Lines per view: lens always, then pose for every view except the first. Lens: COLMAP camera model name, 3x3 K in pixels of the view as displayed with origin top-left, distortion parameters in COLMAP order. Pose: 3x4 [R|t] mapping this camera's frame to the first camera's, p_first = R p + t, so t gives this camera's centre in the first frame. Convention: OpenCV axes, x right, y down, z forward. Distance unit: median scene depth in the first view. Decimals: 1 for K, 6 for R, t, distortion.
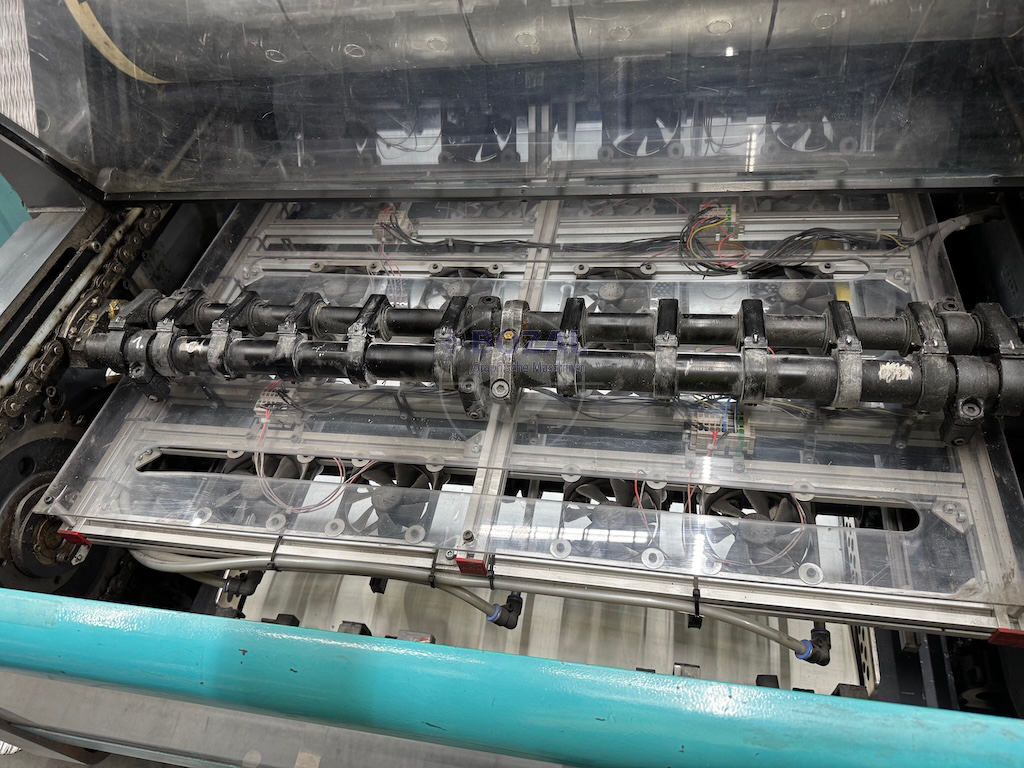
lens RADIAL K [[719.7, 0, 512.0], [0, 719.7, 384.0], [0, 0, 1]] dist [0.083929, -0.098554]
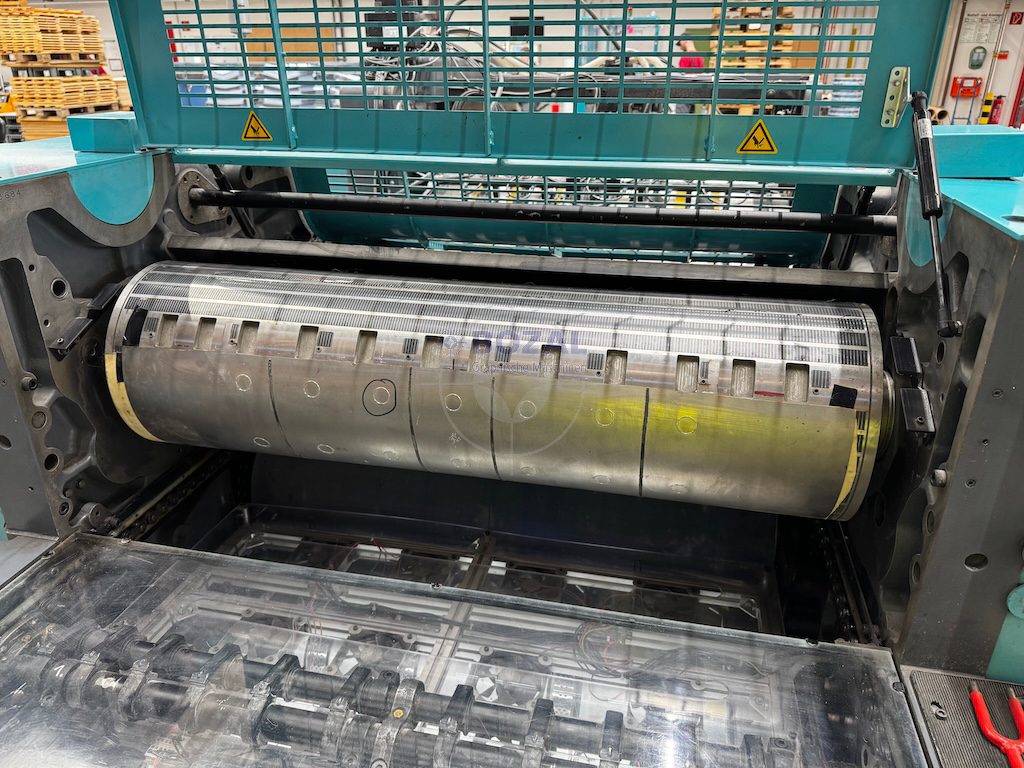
lens RADIAL K [[739.8, 0, 512.0], [0, 739.8, 384.0], [0, 0, 1]] dist [0.003956, -0.002173]
pose [[0.989451, 0.144399, 0.011607, 0.071155], [-0.125005, 0.891551, -0.435328, -0.041056], [-0.073210, 0.429285, 0.900197, -0.206554]]
